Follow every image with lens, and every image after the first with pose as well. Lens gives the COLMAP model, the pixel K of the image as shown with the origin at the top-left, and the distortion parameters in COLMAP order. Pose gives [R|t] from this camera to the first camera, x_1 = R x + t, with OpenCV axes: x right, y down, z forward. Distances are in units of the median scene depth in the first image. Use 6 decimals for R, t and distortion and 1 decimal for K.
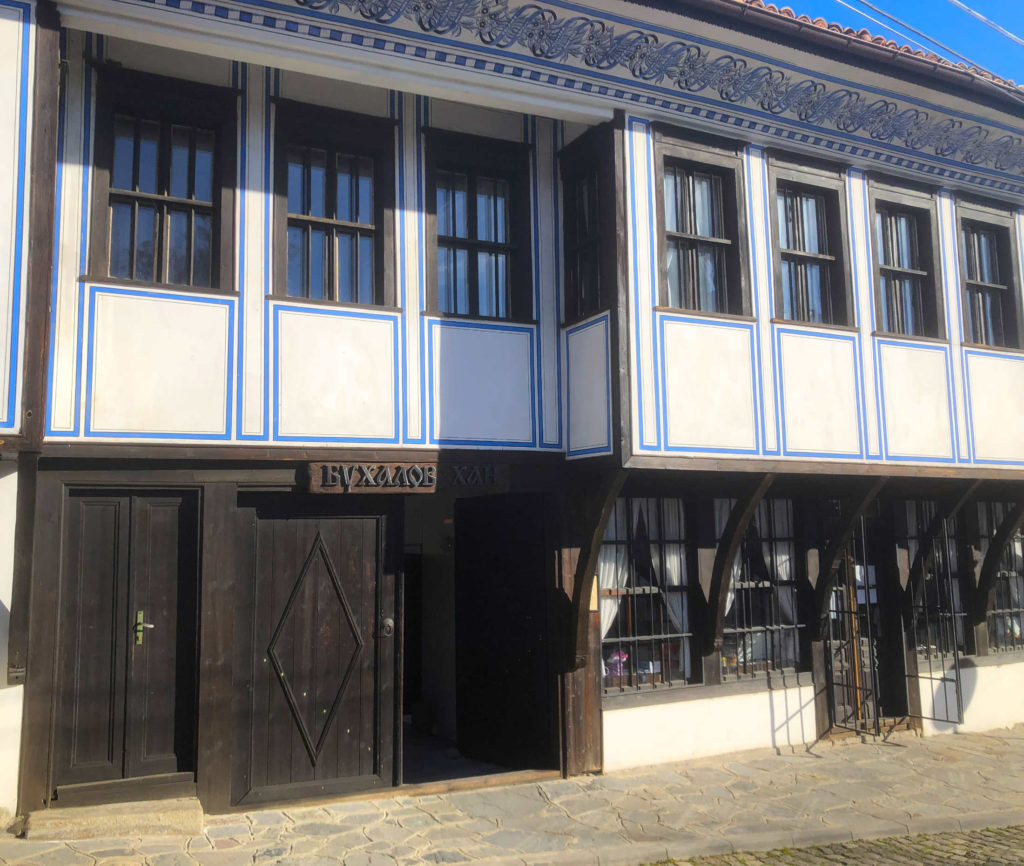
lens RADIAL K [[976.7, 0, 512.1], [0, 976.7, 424.7], [0, 0, 1]] dist [0.011796, -0.019540]
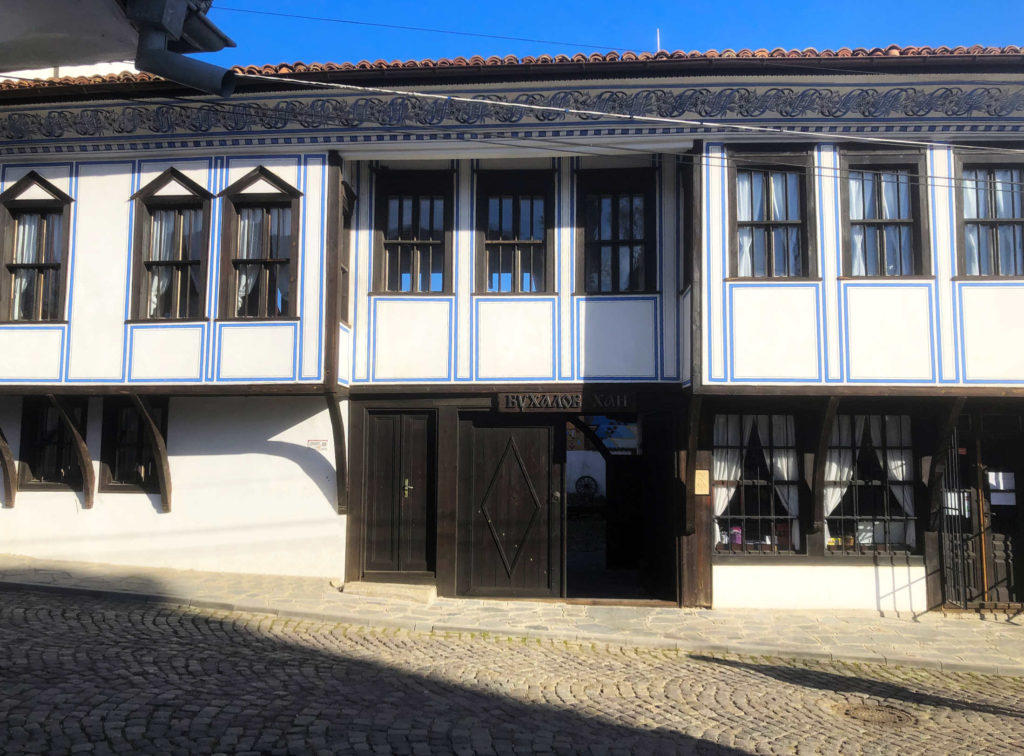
lens RADIAL K [[857.0, 0, 512.0], [0, 857.0, 378.0], [0, 0, 1]] dist [0.002481, -0.003207]
pose [[0.877404, -0.019876, -0.479341, 0.462626], [0.037421, 0.998933, 0.027077, -0.023287], [0.478291, -0.041695, 0.877211, -0.226646]]
